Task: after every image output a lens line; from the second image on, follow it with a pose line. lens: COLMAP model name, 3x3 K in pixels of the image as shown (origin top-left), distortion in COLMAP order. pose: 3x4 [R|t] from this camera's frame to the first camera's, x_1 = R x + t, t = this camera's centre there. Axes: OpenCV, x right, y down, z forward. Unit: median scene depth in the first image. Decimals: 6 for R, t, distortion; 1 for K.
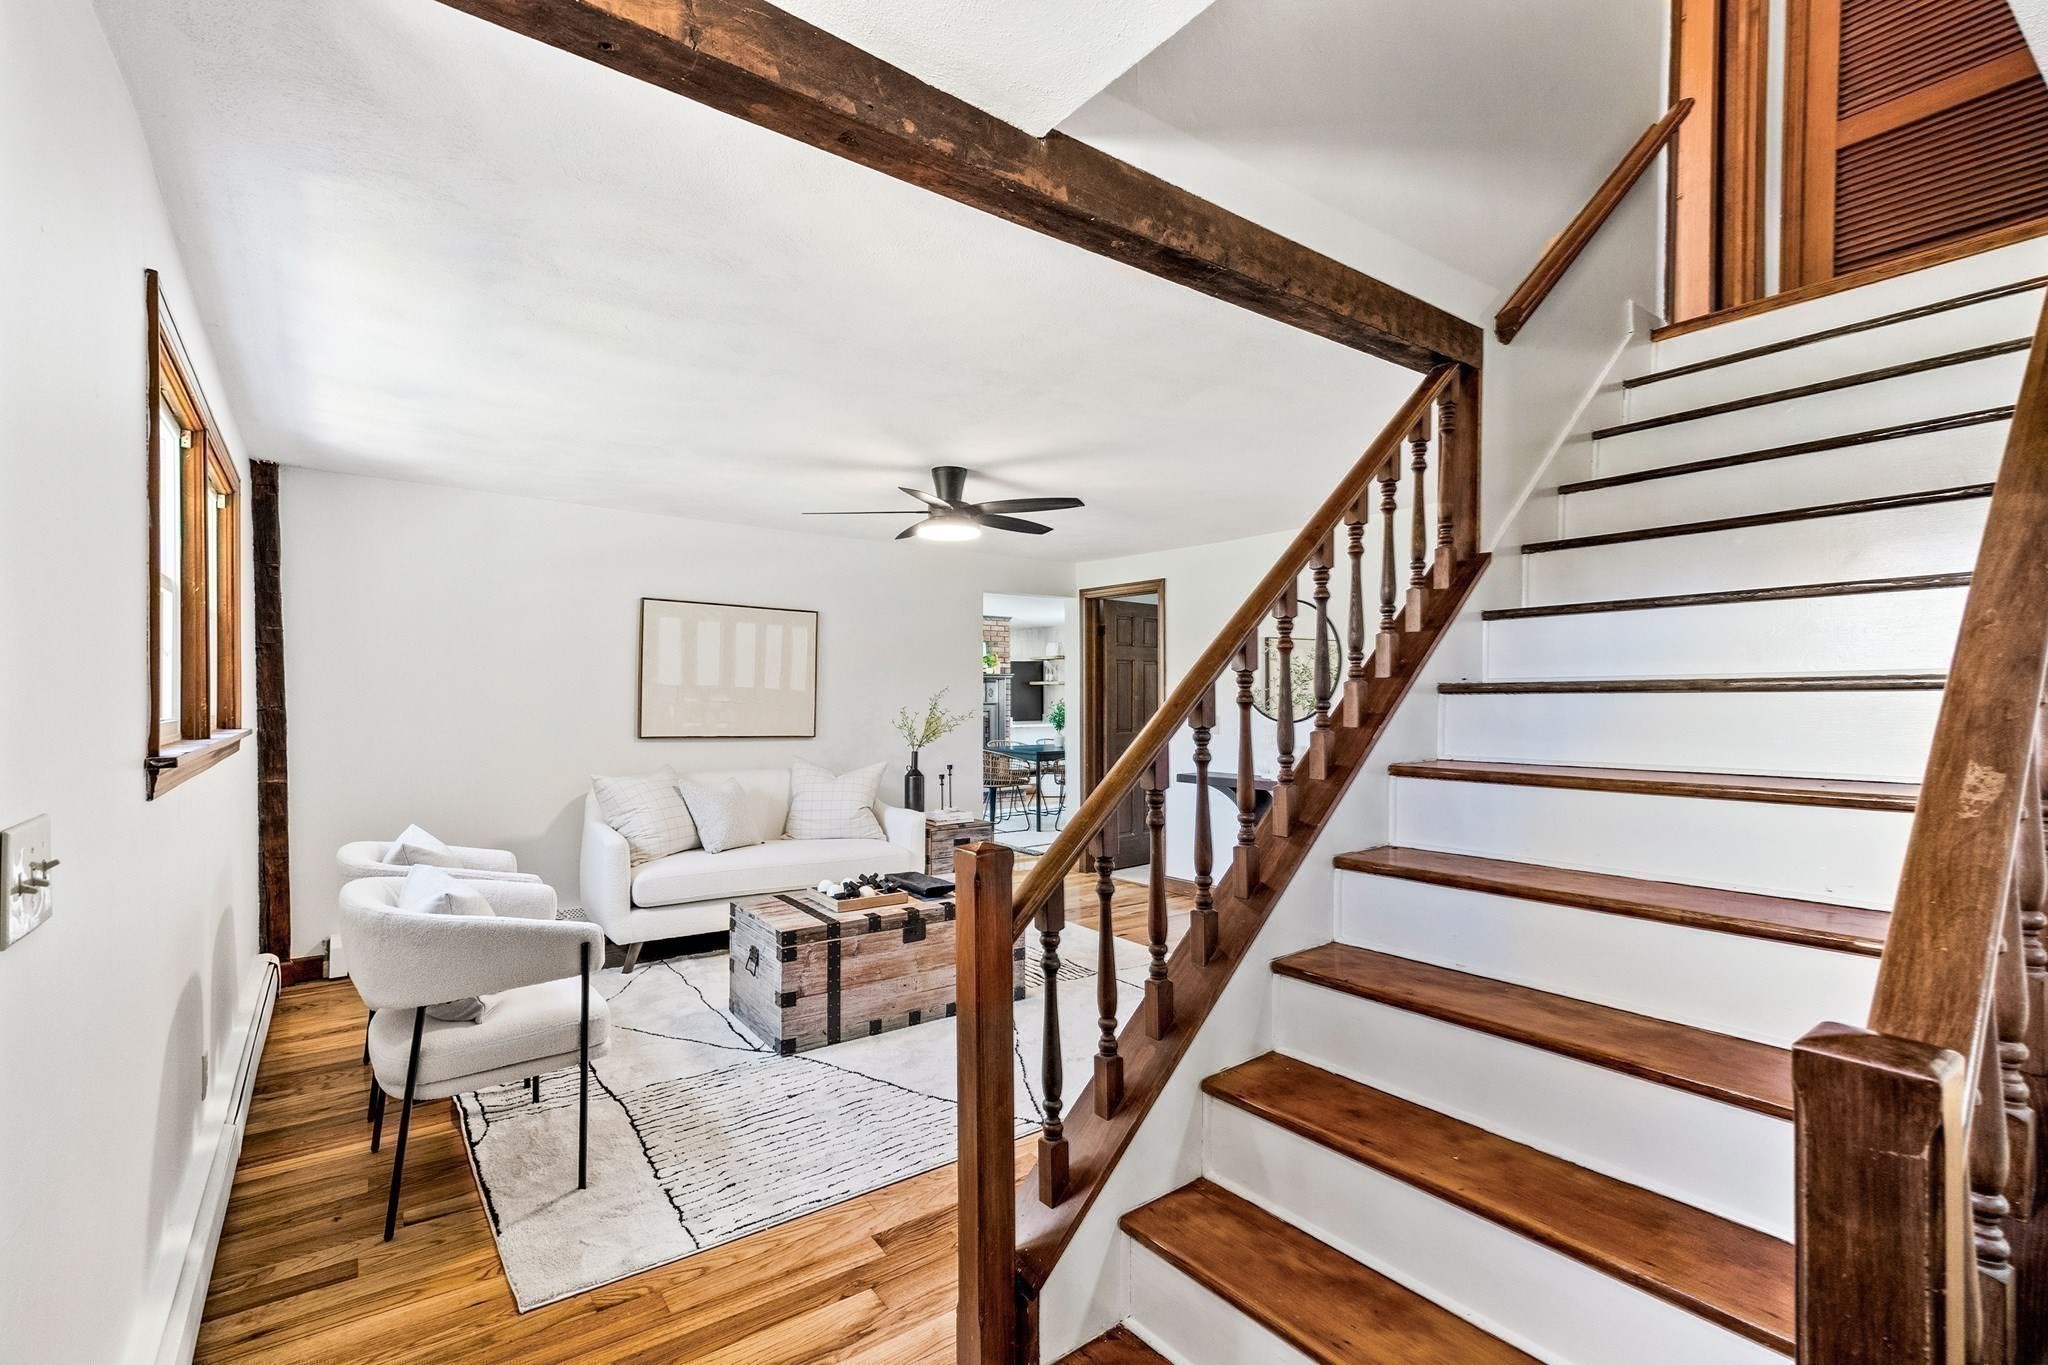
lens RADIAL K [[919.4, 0, 1009.8], [0, 919.4, 692.8], [0, 0, 1]] dist [0.016762, 0.001900]
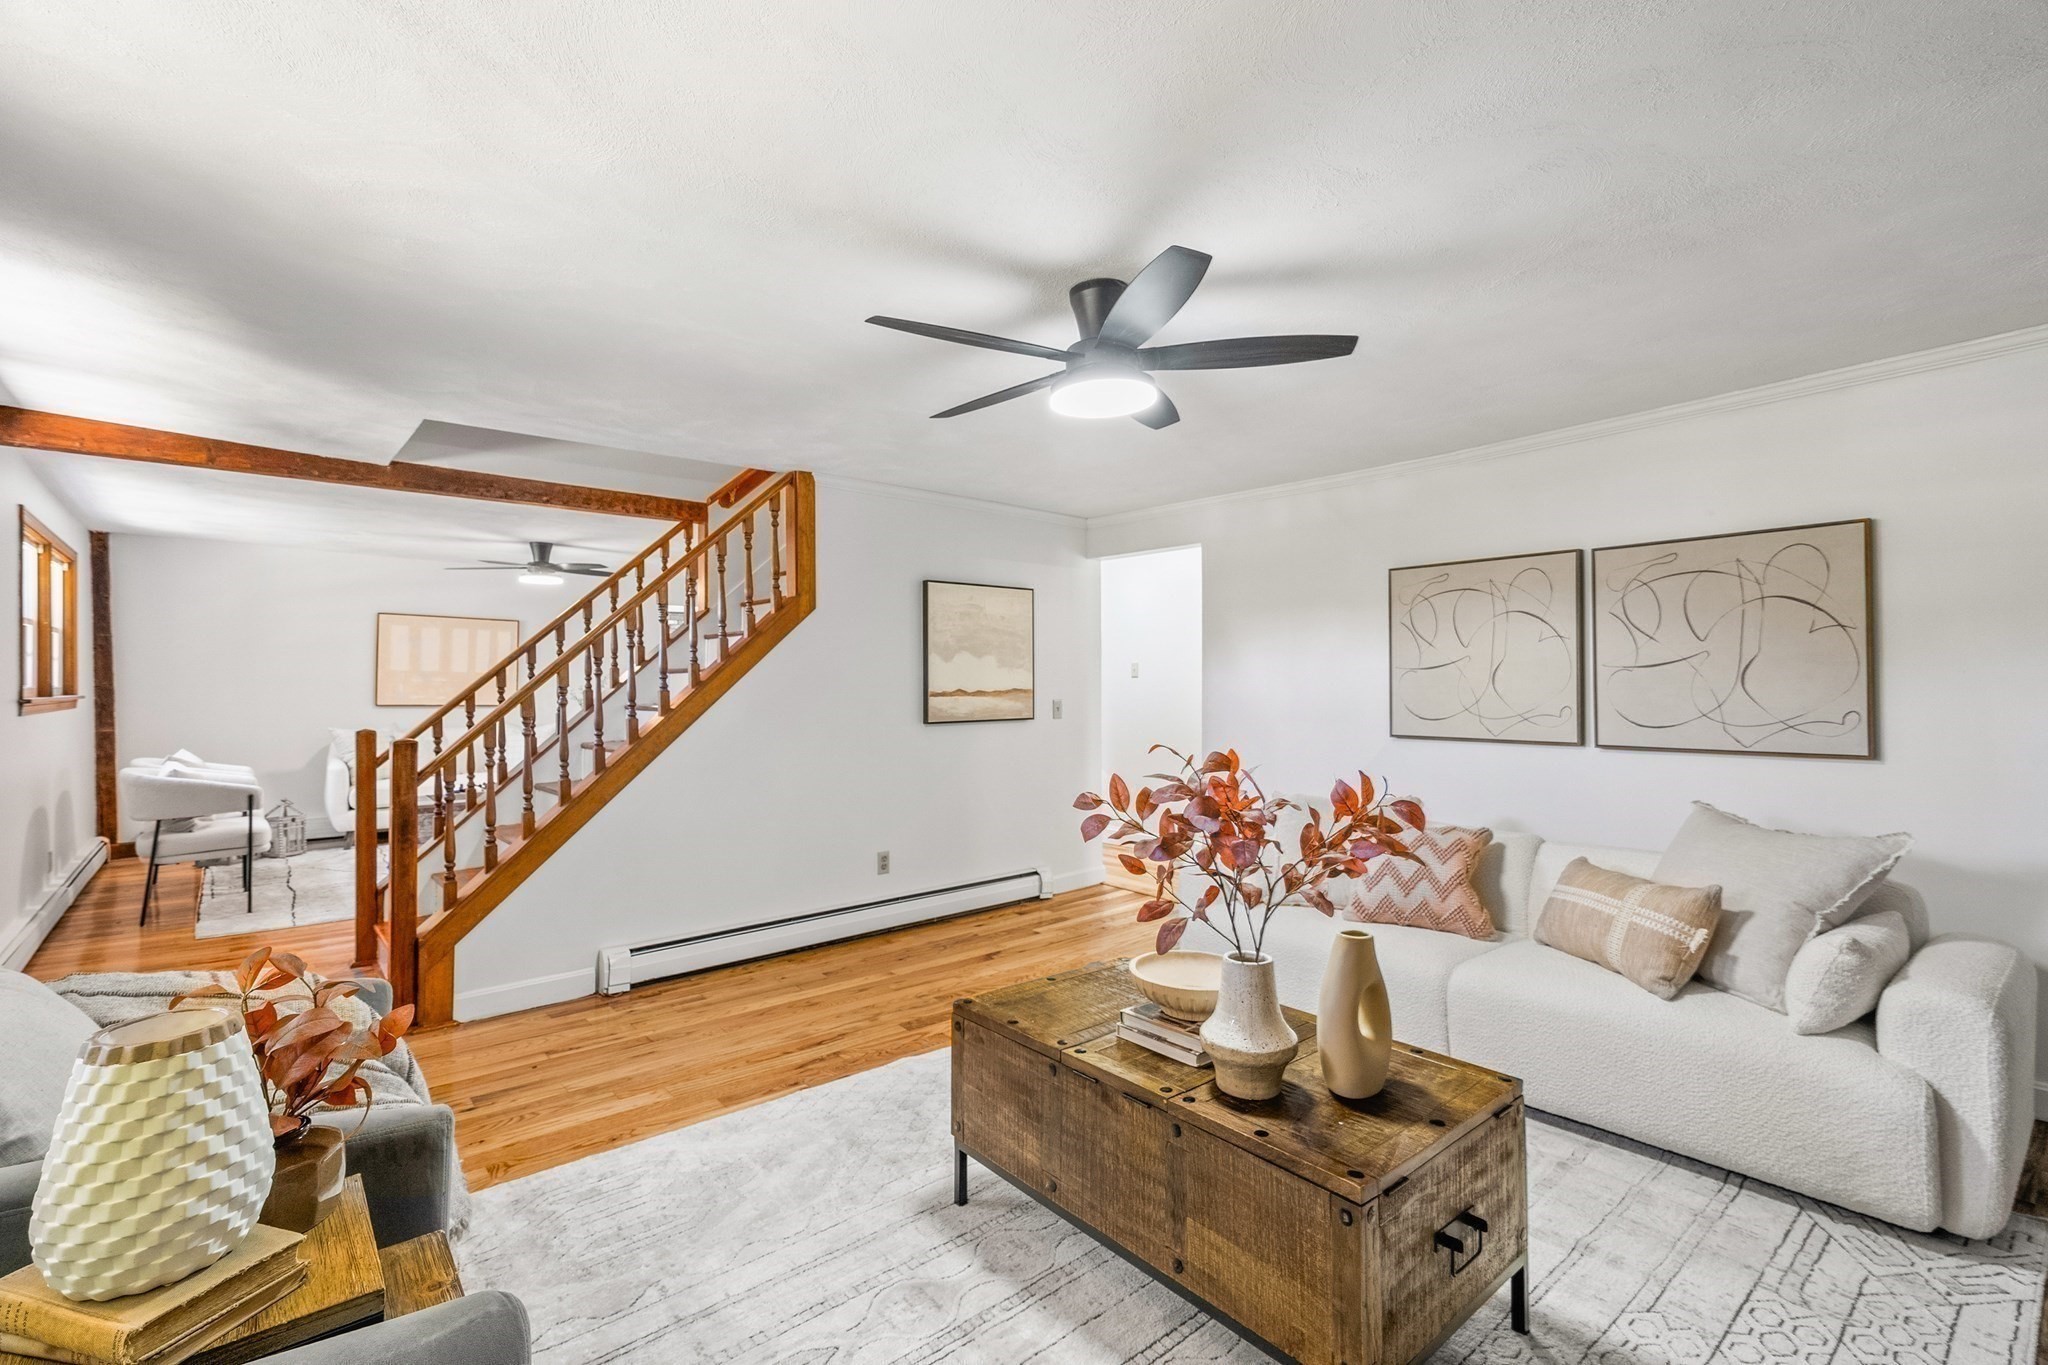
lens RADIAL K [[919.4, 0, 1035.4], [0, 919.4, 677.9], [0, 0, 1]] dist [0.016762, 0.001900]
pose [[0.996994, 0.000140, 0.077482, 0.802179], [-0.000129, 1.000000, -0.000147, 0.005127], [-0.077483, 0.000137, 0.996994, -0.863965]]
